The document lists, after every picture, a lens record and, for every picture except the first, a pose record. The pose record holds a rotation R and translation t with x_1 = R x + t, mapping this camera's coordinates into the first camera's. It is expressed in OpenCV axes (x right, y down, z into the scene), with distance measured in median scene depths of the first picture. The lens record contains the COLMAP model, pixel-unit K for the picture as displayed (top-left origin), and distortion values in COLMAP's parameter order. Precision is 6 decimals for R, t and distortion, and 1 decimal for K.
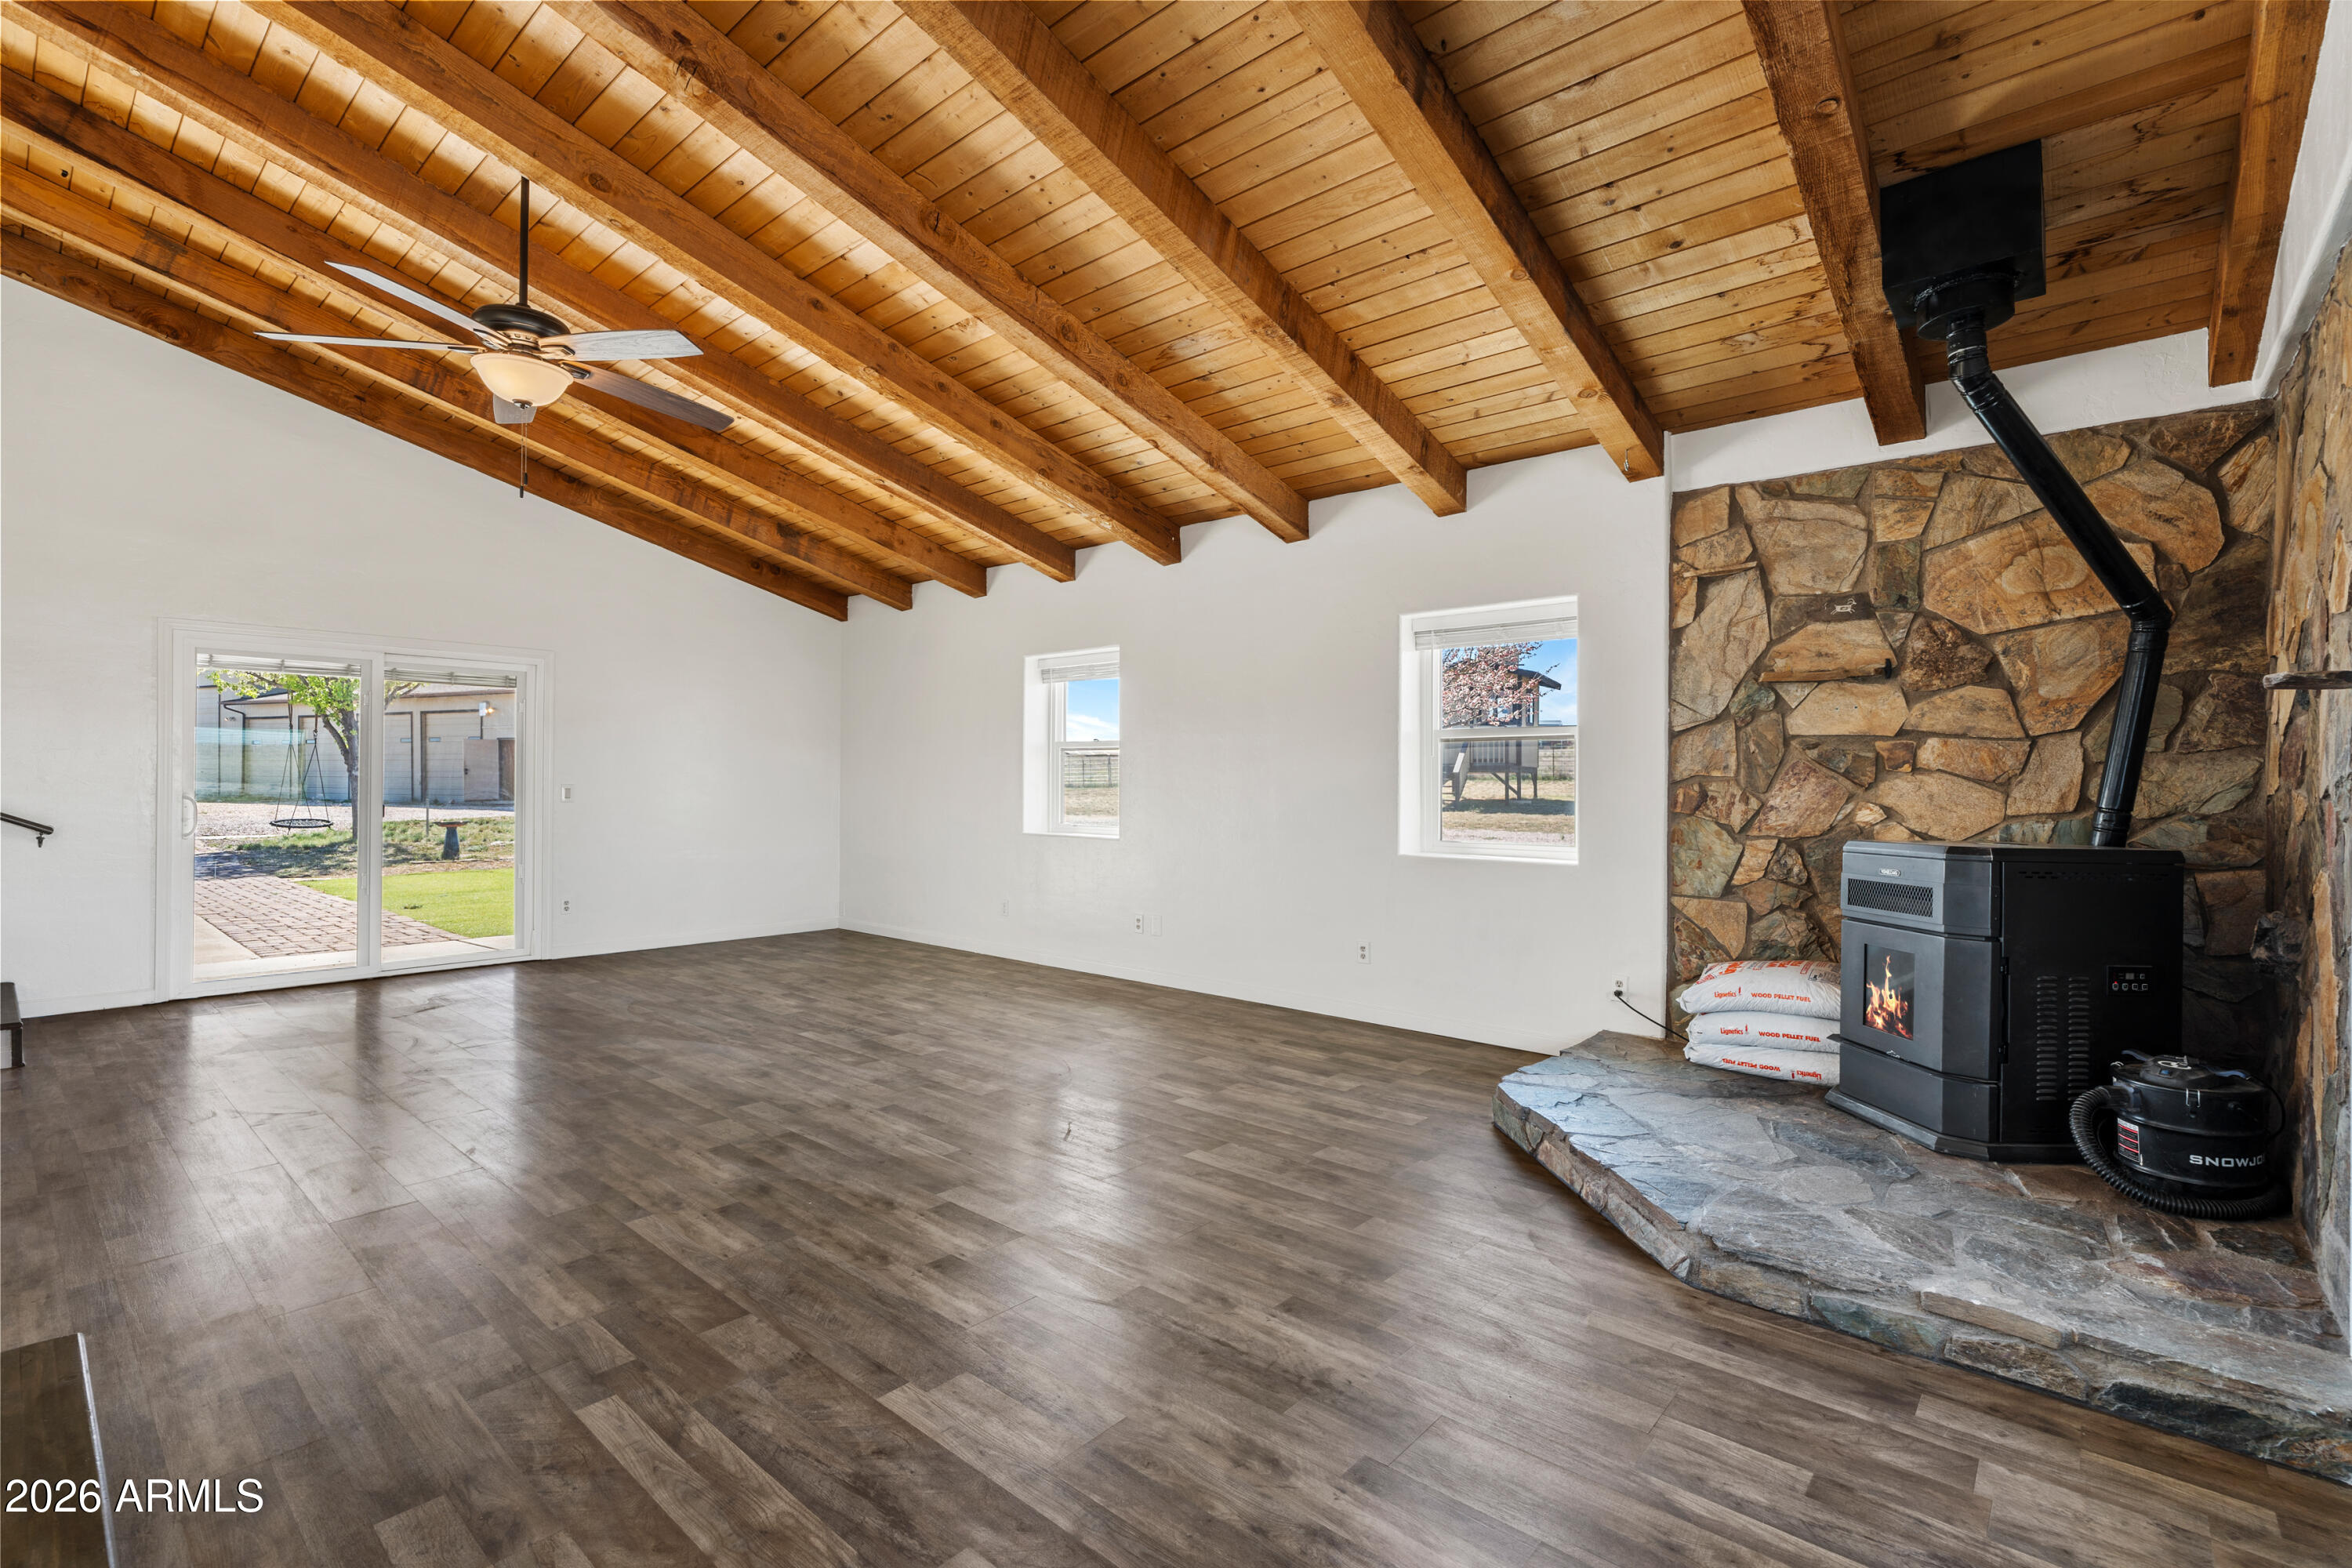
lens RADIAL K [[1055.3, 0, 1175.4], [0, 1055.3, 789.6], [0, 0, 1]] dist [-0.002286, 0.000733]
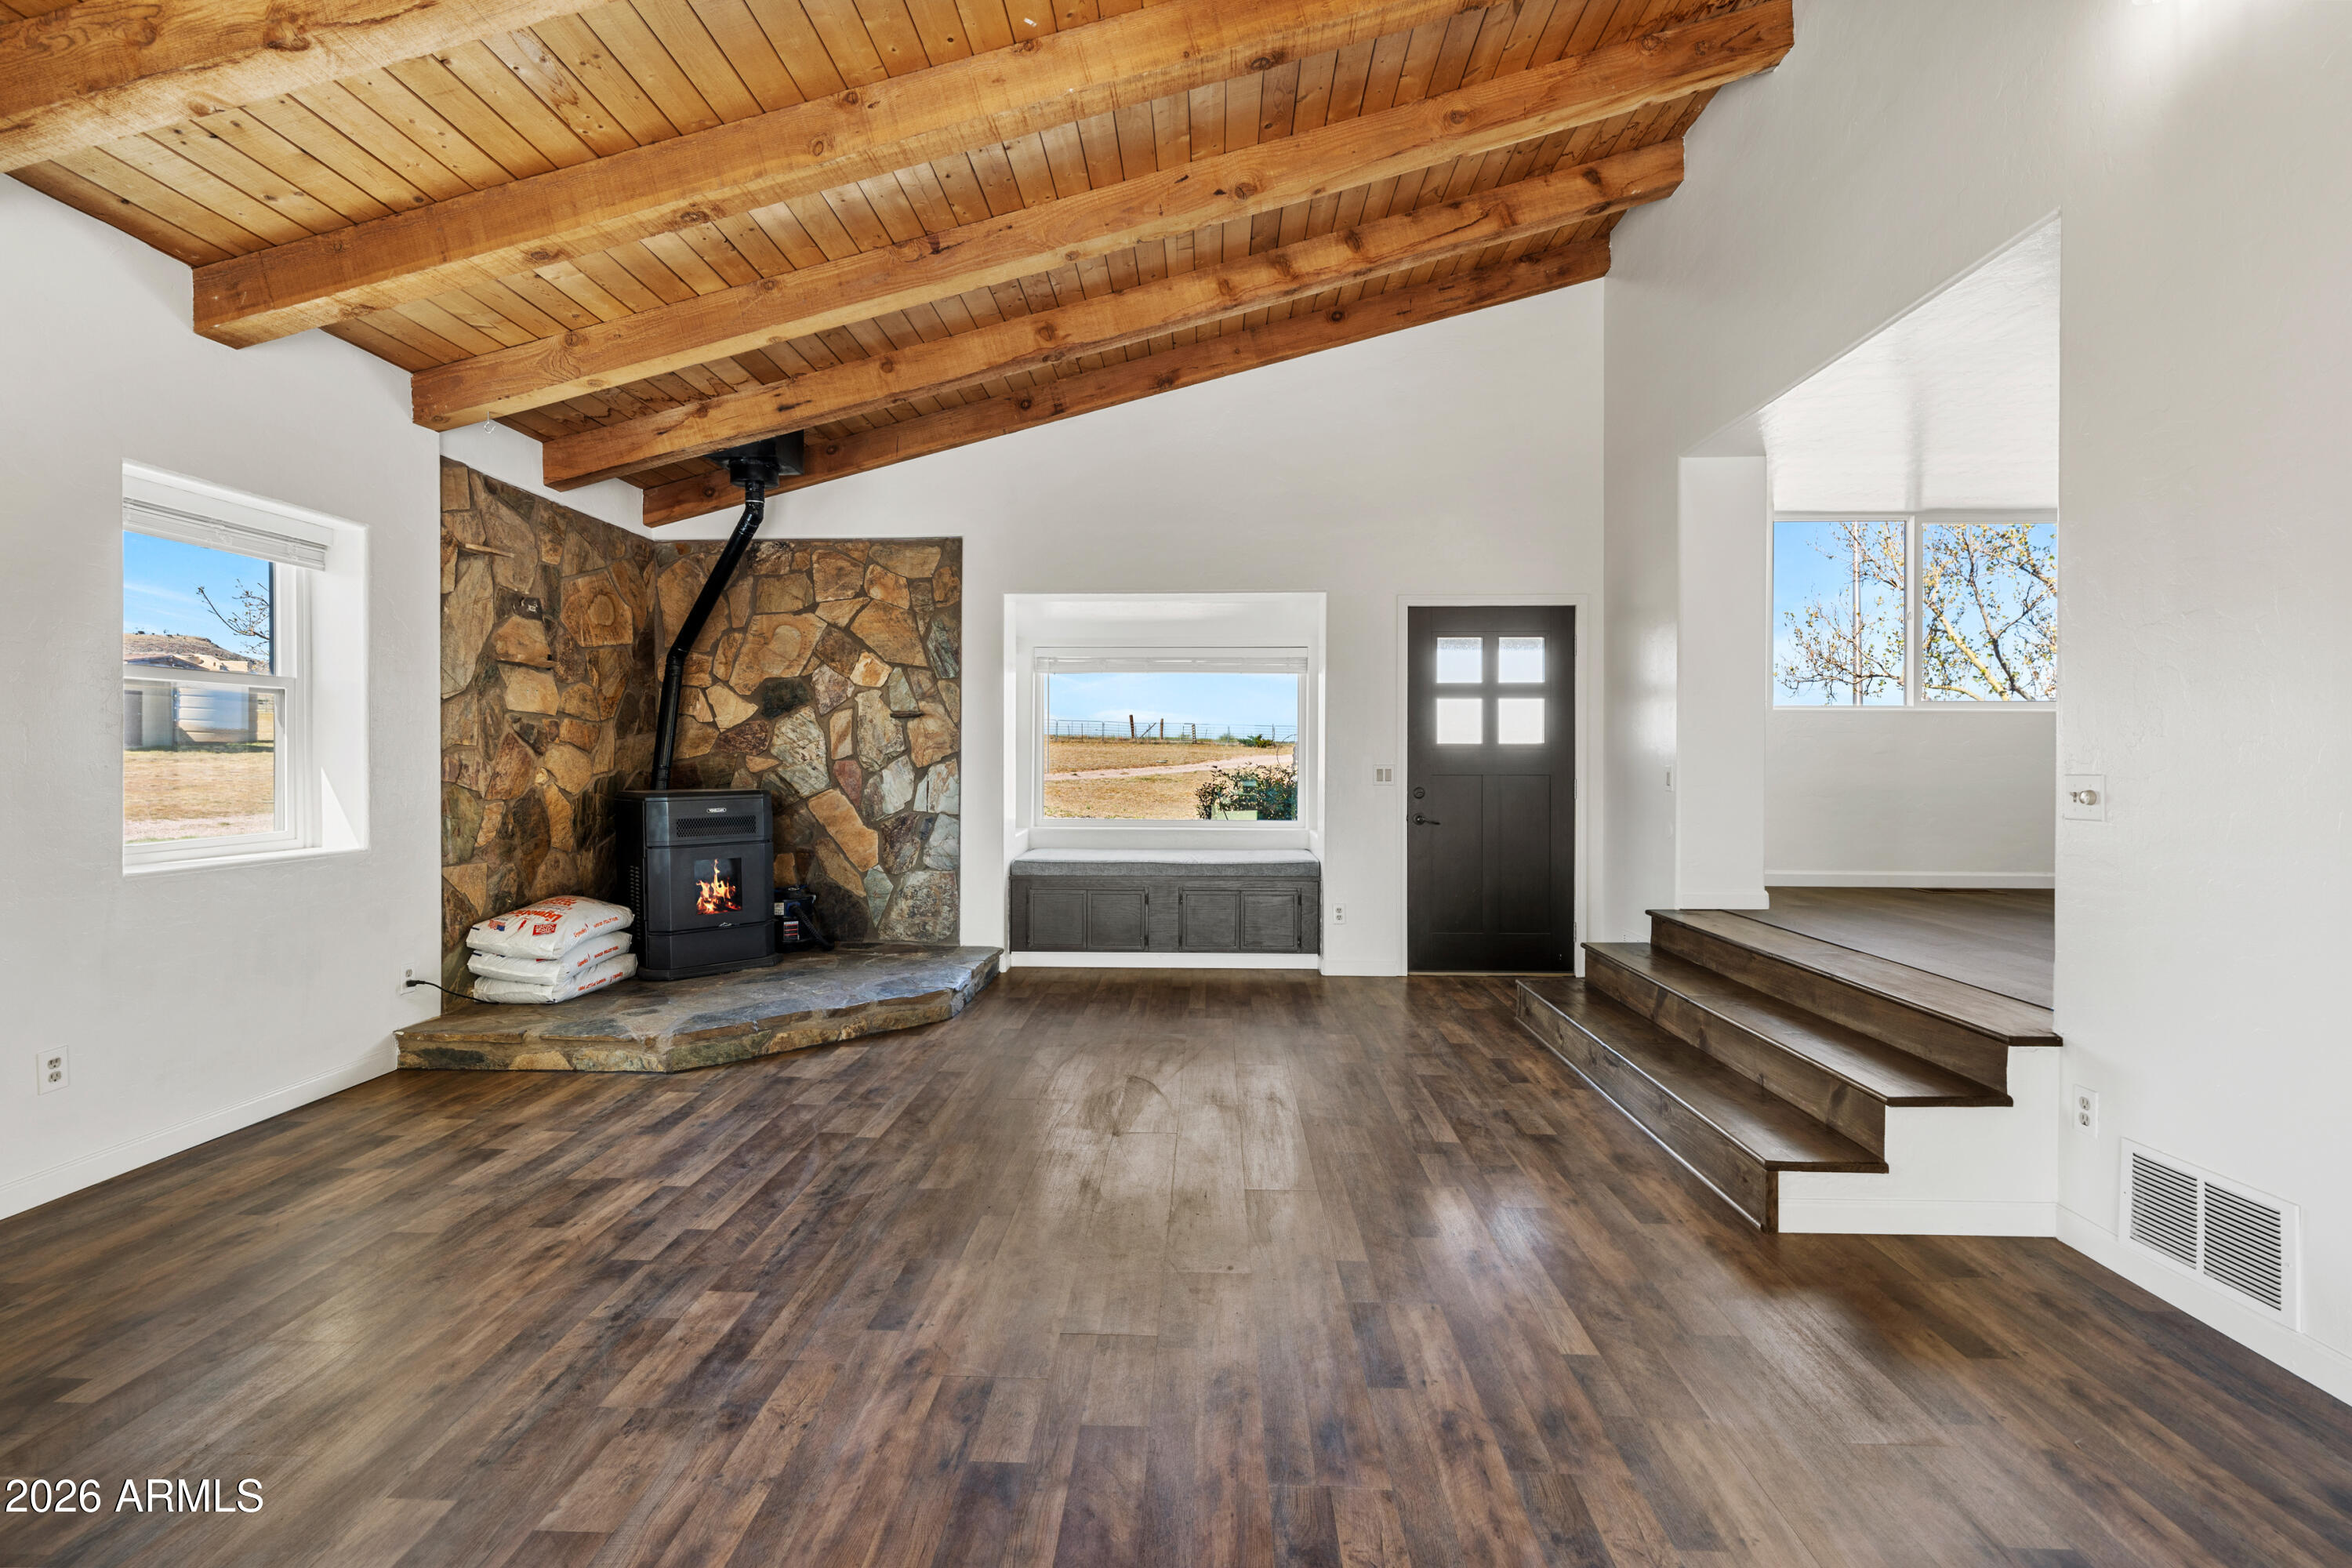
lens RADIAL K [[1055.3, 0, 1170.7], [0, 1055.3, 762.7], [0, 0, 1]] dist [-0.002286, 0.000733]
pose [[-0.628154, -0.011703, 0.778001, -0.798165], [-0.001968, 0.999908, 0.013453, -0.011355], [-0.778086, 0.006919, -0.628119, 1.218379]]
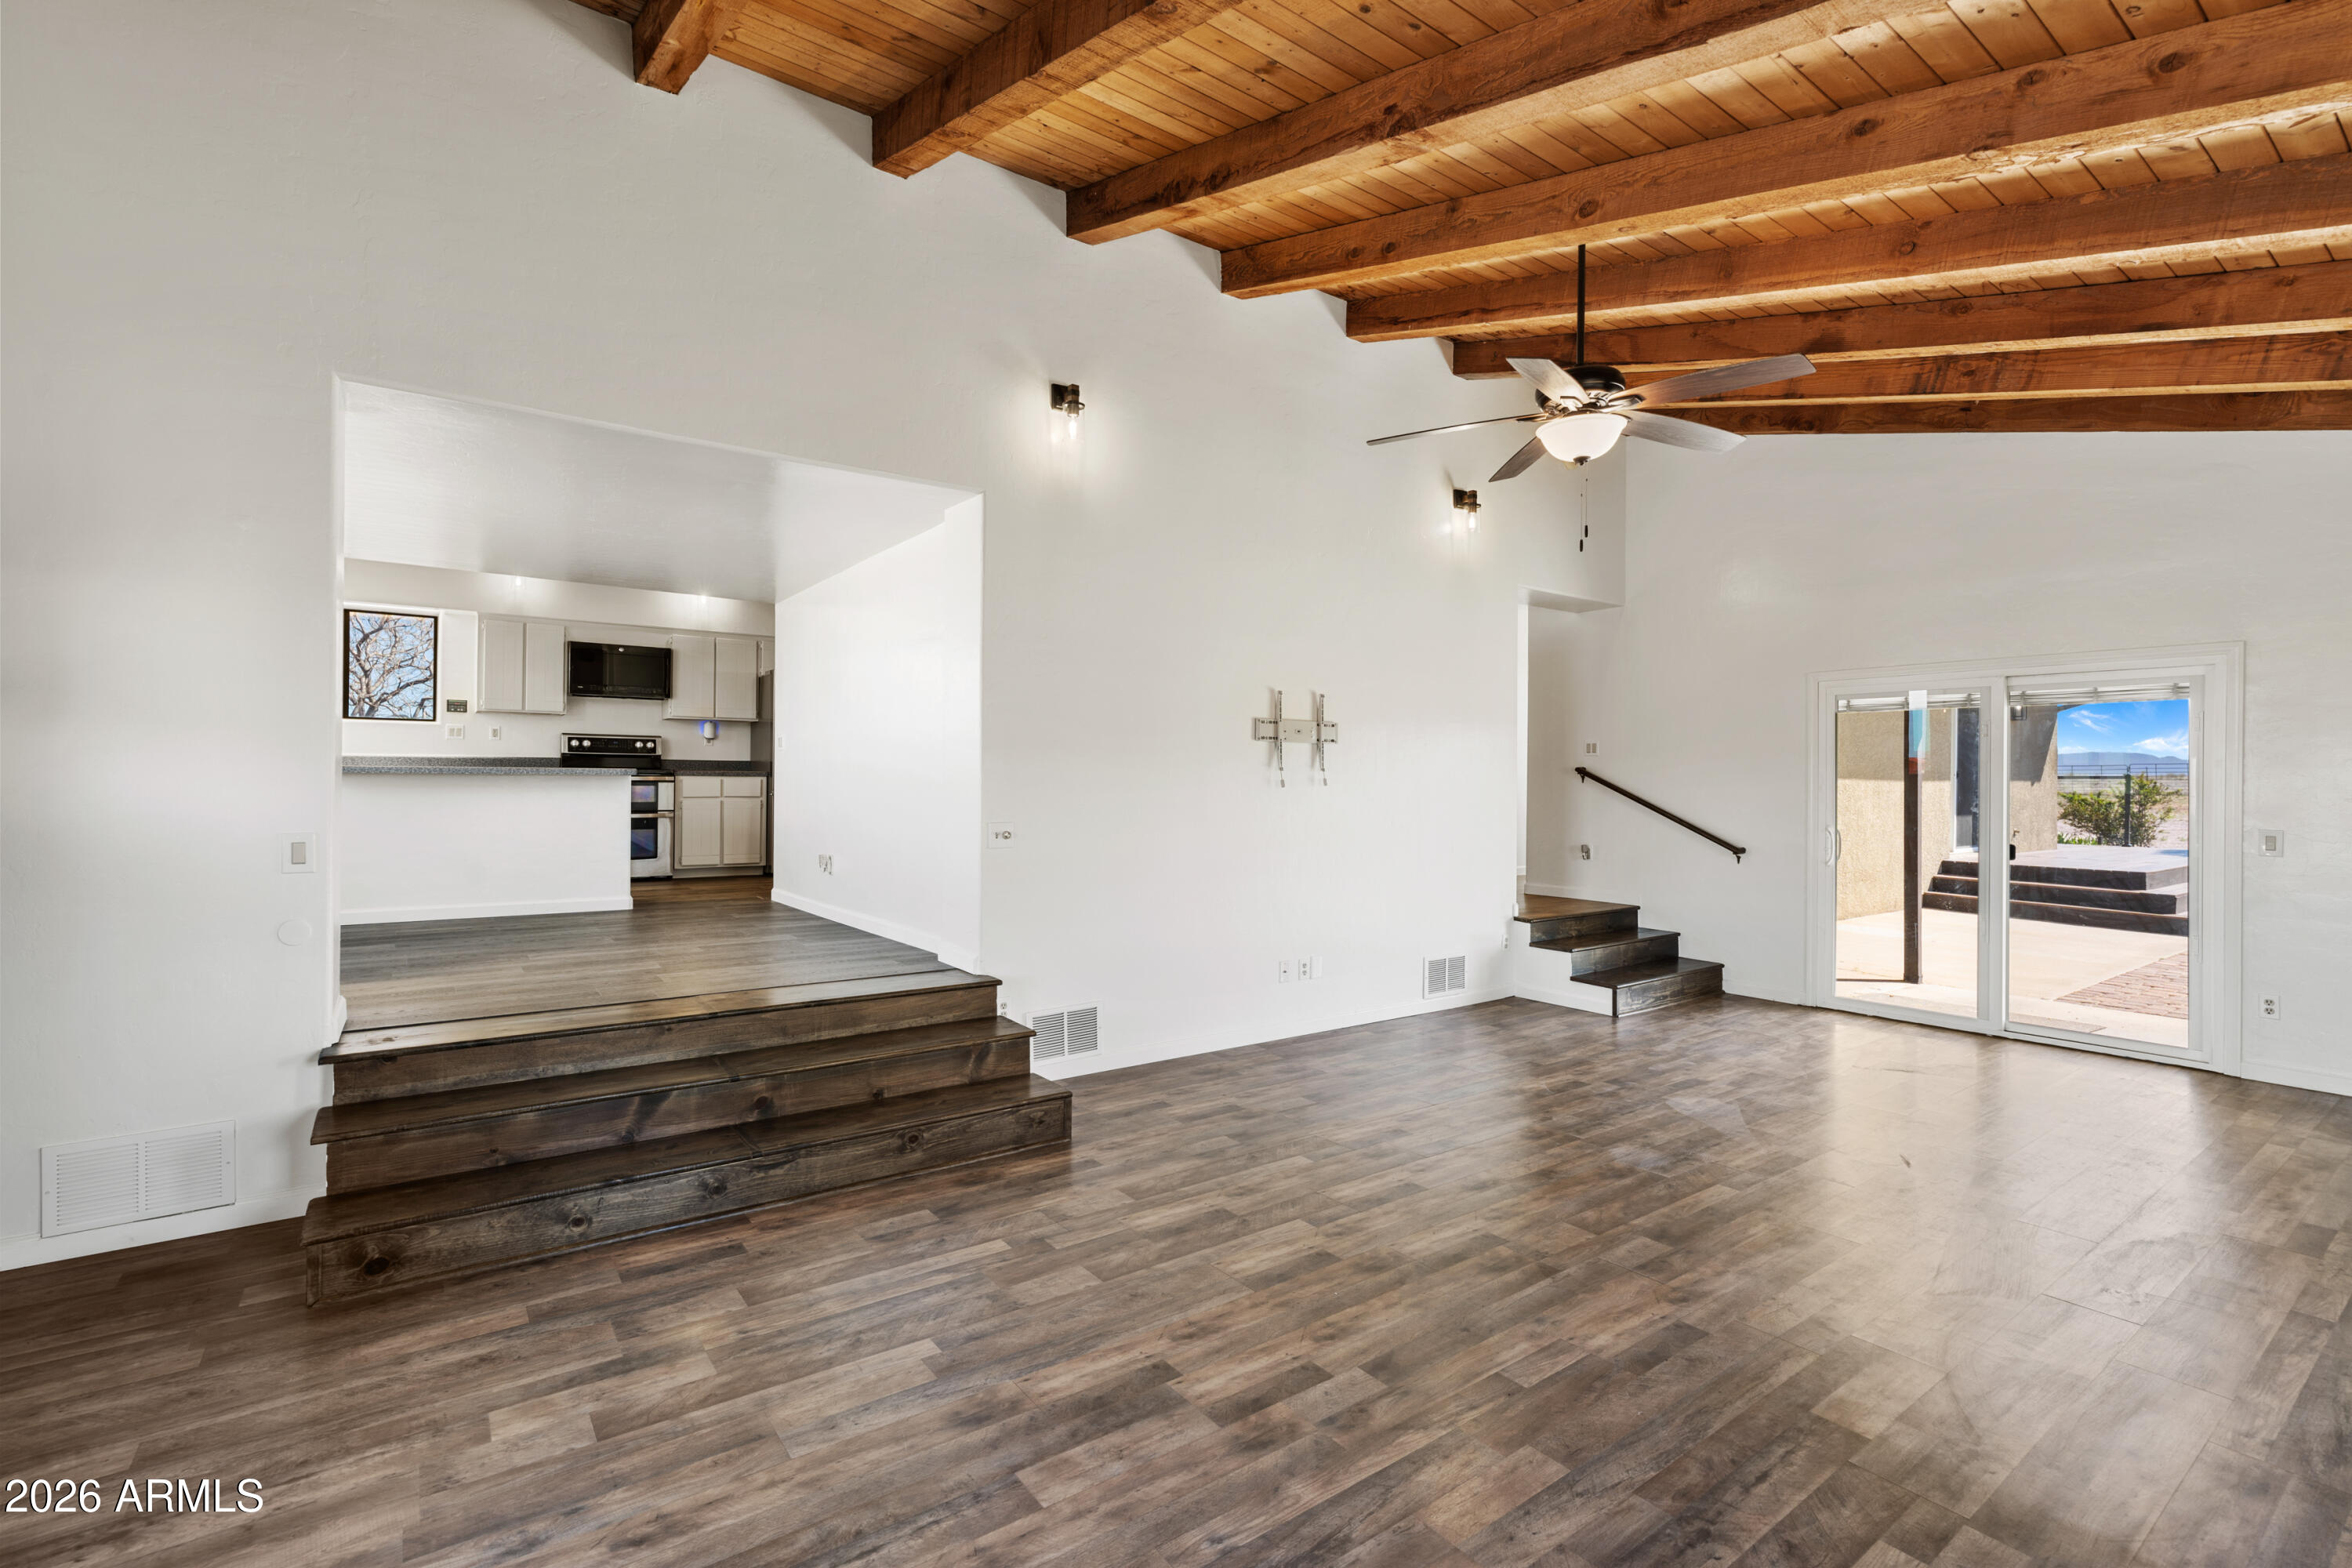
lens RADIAL K [[1055.3, 0, 1172.7], [0, 1055.3, 785.4], [0, 0, 1]] dist [-0.002286, 0.000733]
pose [[-0.225720, -0.003847, -0.974185, 0.452516], [-0.015416, 0.999881, -0.000376, -0.040005], [0.974070, 0.014934, -0.225752, 0.812170]]
